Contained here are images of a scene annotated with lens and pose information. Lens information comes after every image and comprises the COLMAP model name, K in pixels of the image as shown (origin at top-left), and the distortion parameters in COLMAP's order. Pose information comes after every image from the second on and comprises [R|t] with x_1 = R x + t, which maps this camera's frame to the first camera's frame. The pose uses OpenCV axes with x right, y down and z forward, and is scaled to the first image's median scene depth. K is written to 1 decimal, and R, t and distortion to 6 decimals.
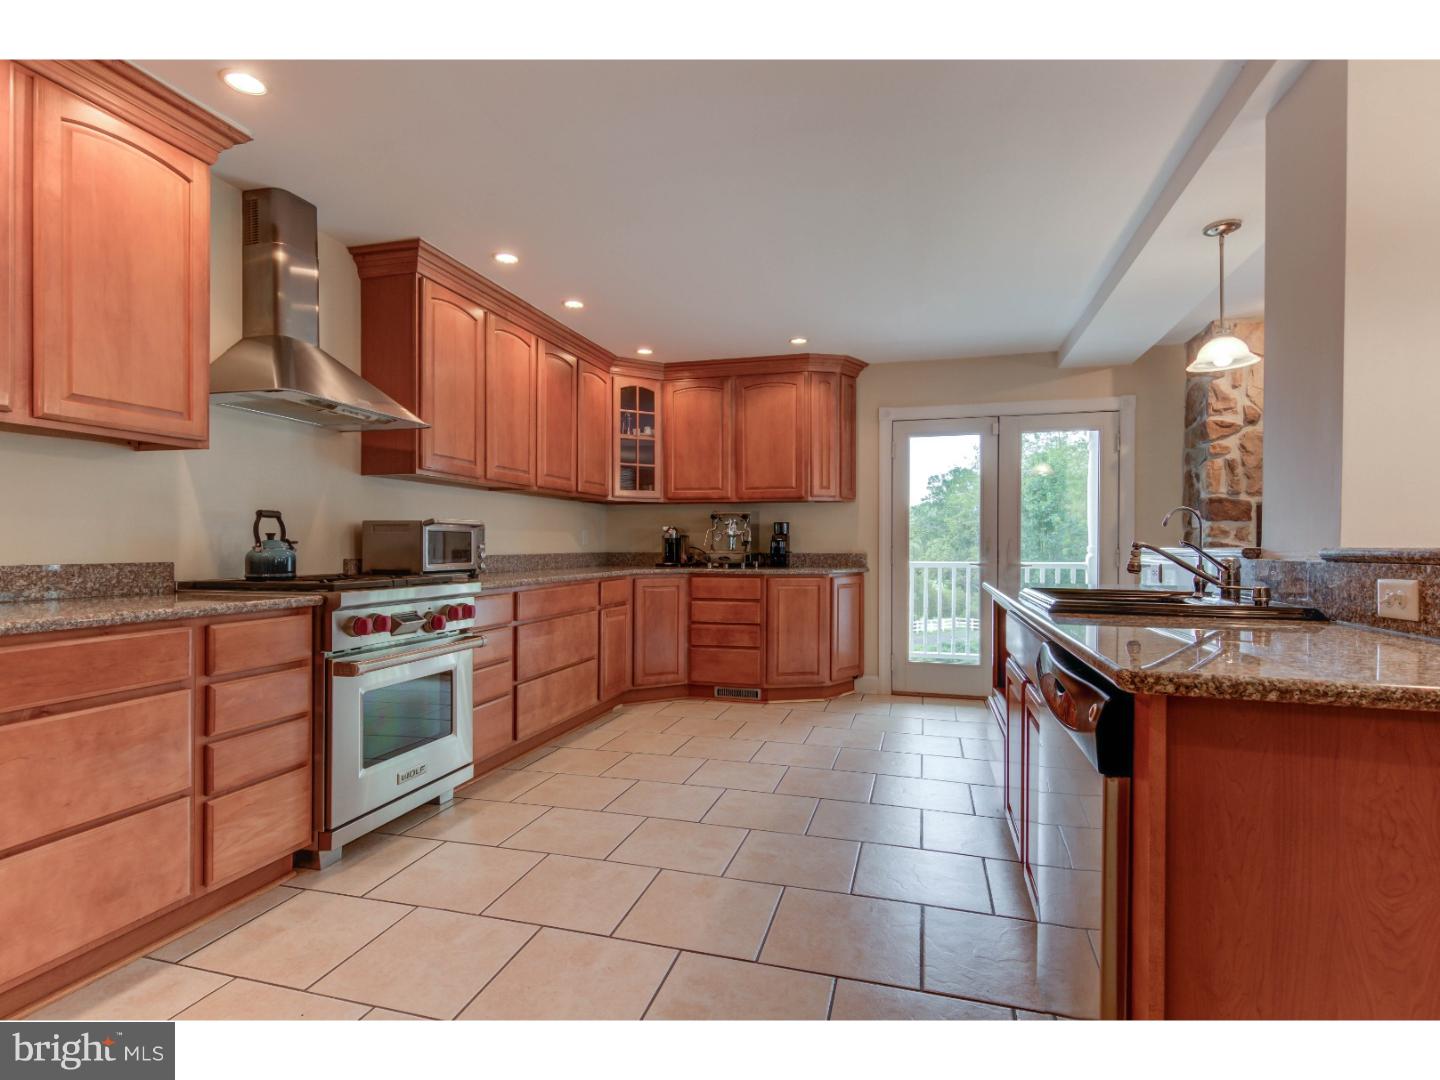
lens RADIAL K [[724.0, 0, 717.0], [0, 724.0, 546.2], [0, 0, 1]] dist [0.025672, -0.011803]
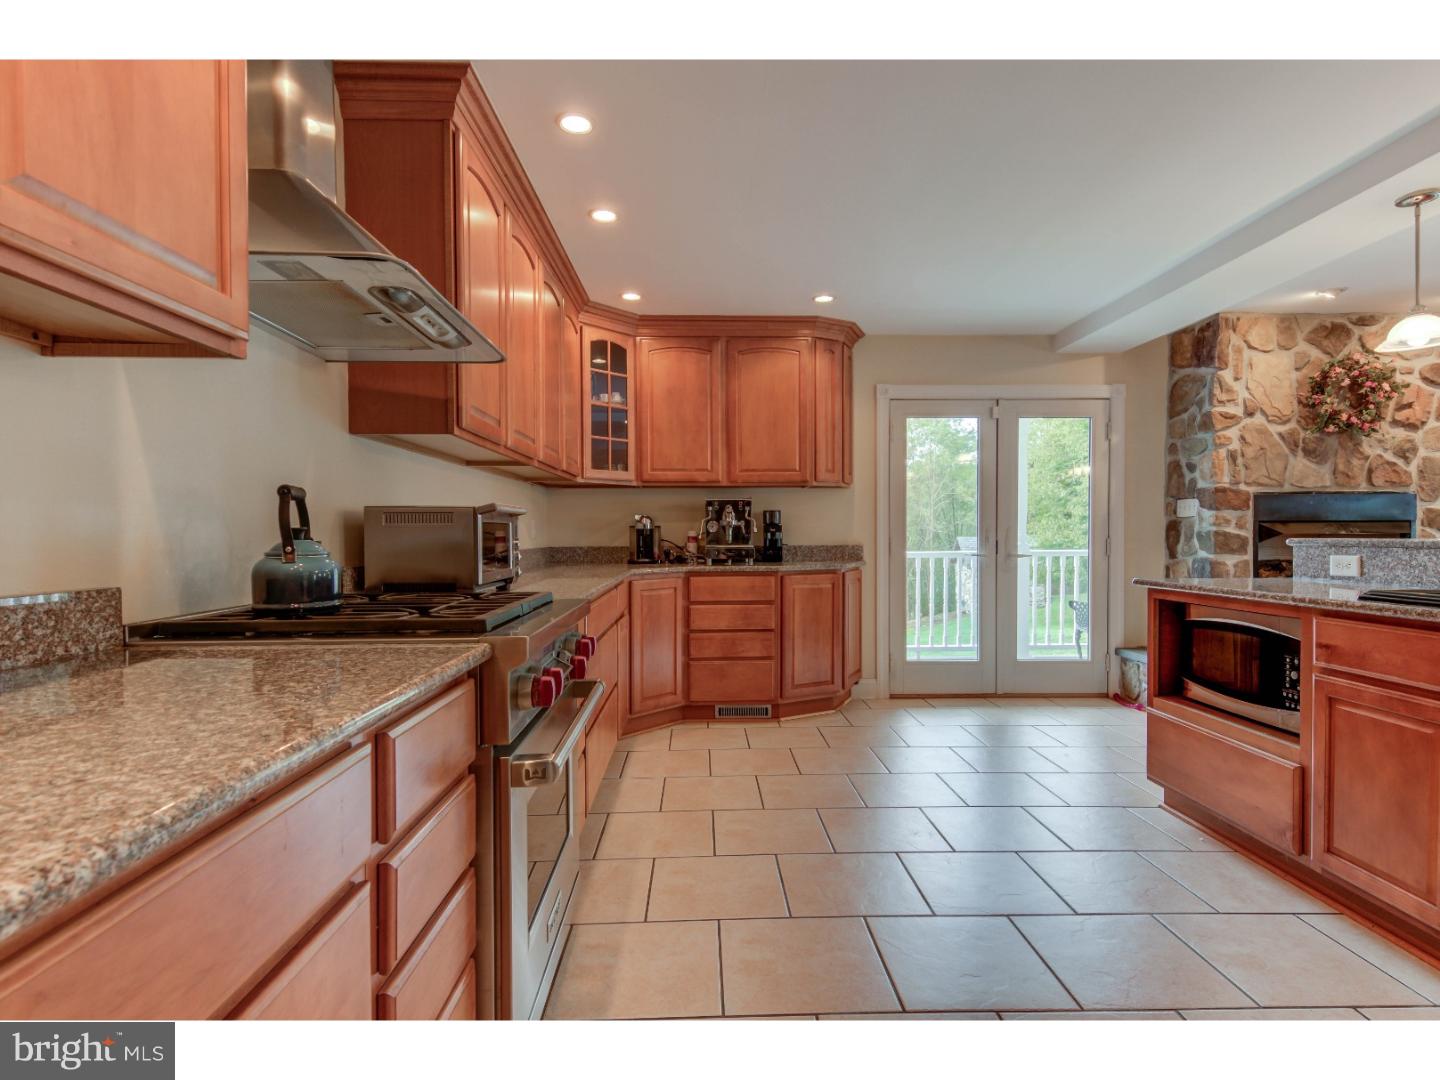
lens RADIAL K [[724.0, 0, 717.0], [0, 724.0, 546.2], [0, 0, 1]] dist [0.025672, -0.011803]
pose [[0.953610, -0.012408, 0.300788, -0.256780], [0.007609, 0.999824, 0.017121, -0.005884], [-0.300948, -0.014038, 0.953537, 0.204860]]
